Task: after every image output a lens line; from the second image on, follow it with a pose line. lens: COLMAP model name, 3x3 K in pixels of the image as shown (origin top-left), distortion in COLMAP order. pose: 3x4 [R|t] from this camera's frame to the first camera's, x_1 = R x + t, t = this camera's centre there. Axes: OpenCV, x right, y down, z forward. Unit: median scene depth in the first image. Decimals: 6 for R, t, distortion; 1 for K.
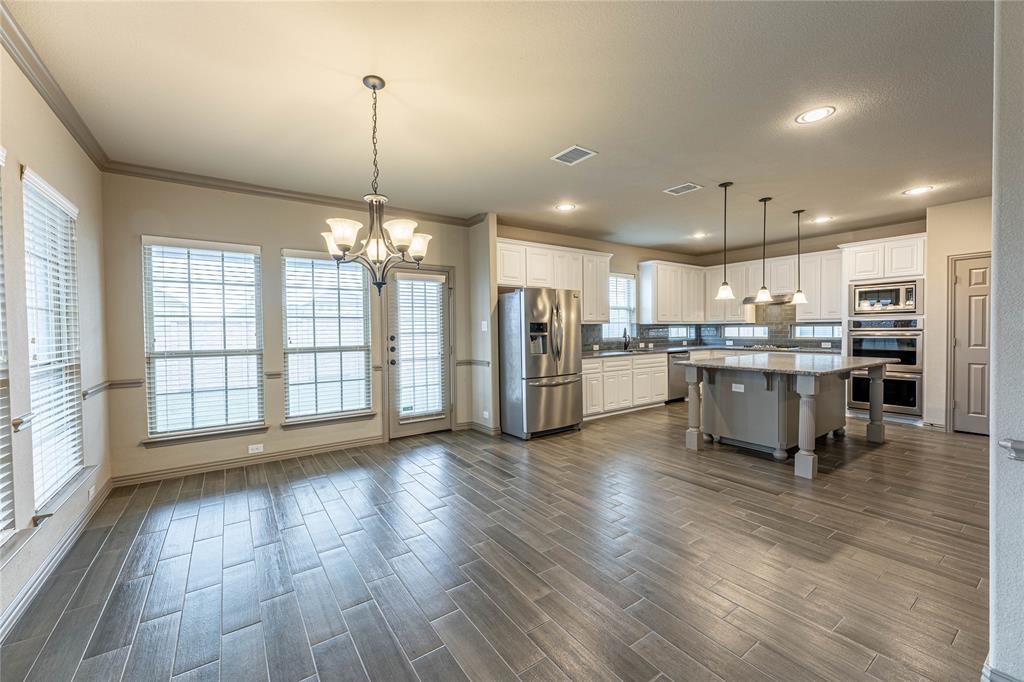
lens RADIAL K [[407.6, 0, 508.5], [0, 407.6, 338.1], [0, 0, 1]] dist [0.000164, -0.000093]
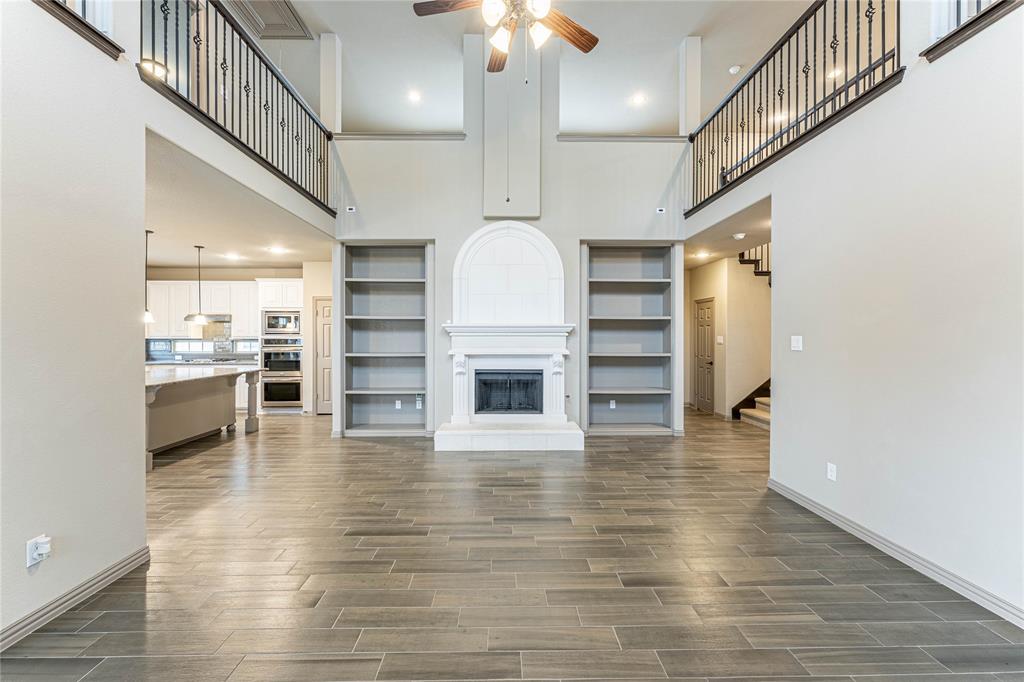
lens RADIAL K [[407.6, 0, 508.5], [0, 407.6, 338.1], [0, 0, 1]] dist [0.000164, -0.000093]
pose [[0.551581, 0.009033, 0.834072, 0.218263], [0.009646, 0.999805, -0.017207, -0.016937], [-0.834065, 0.017537, 0.551387, -0.383929]]
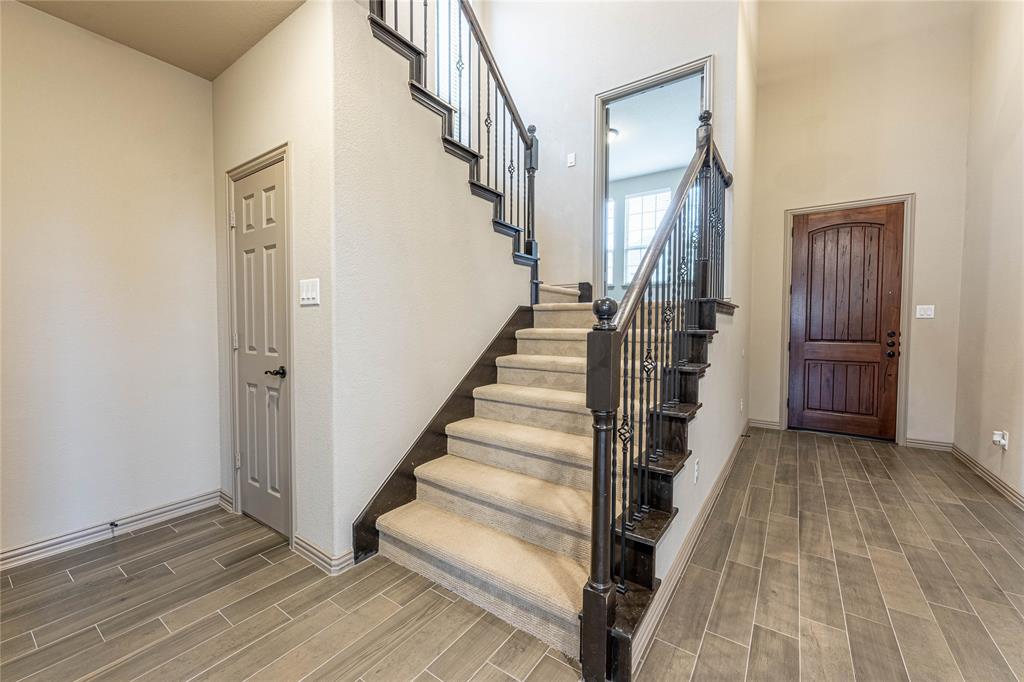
lens RADIAL K [[407.6, 0, 508.5], [0, 407.6, 338.1], [0, 0, 1]] dist [0.000164, -0.000093]
pose [[-0.347134, -0.024270, 0.937501, 1.315550], [0.016793, 0.999344, 0.032089, 0.008277], [-0.937665, 0.026883, -0.346499, -0.264032]]
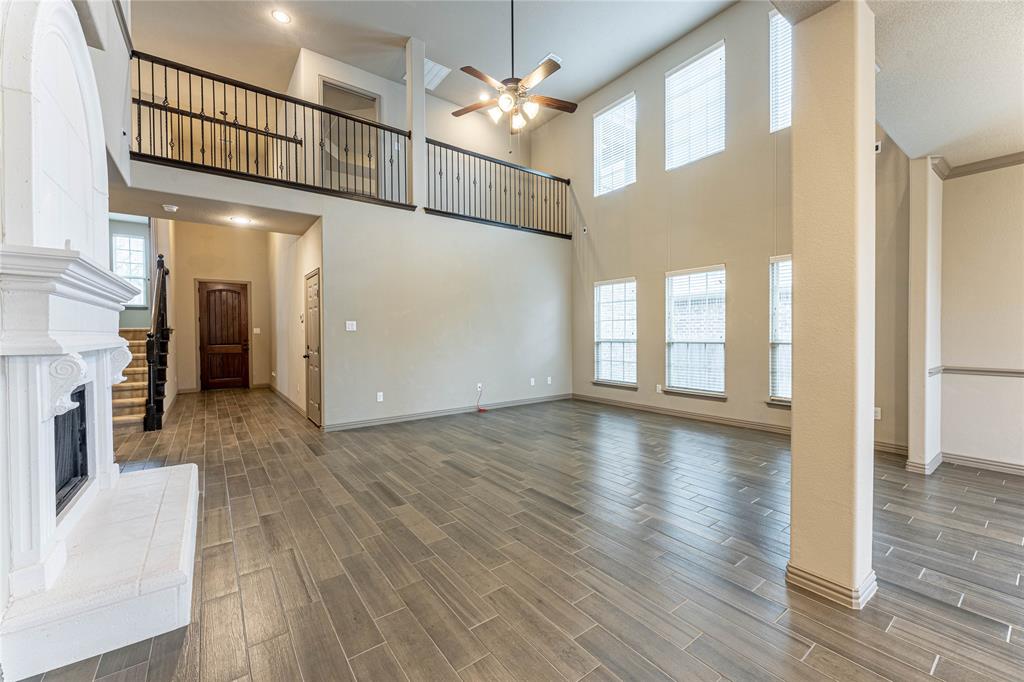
lens RADIAL K [[407.6, 0, 508.5], [0, 407.6, 338.1], [0, 0, 1]] dist [0.000164, -0.000093]
pose [[-0.999352, 0.018467, -0.030906, 0.669991], [0.017468, 0.999326, 0.032288, -0.011059], [0.031481, 0.031727, -0.999001, 0.635836]]
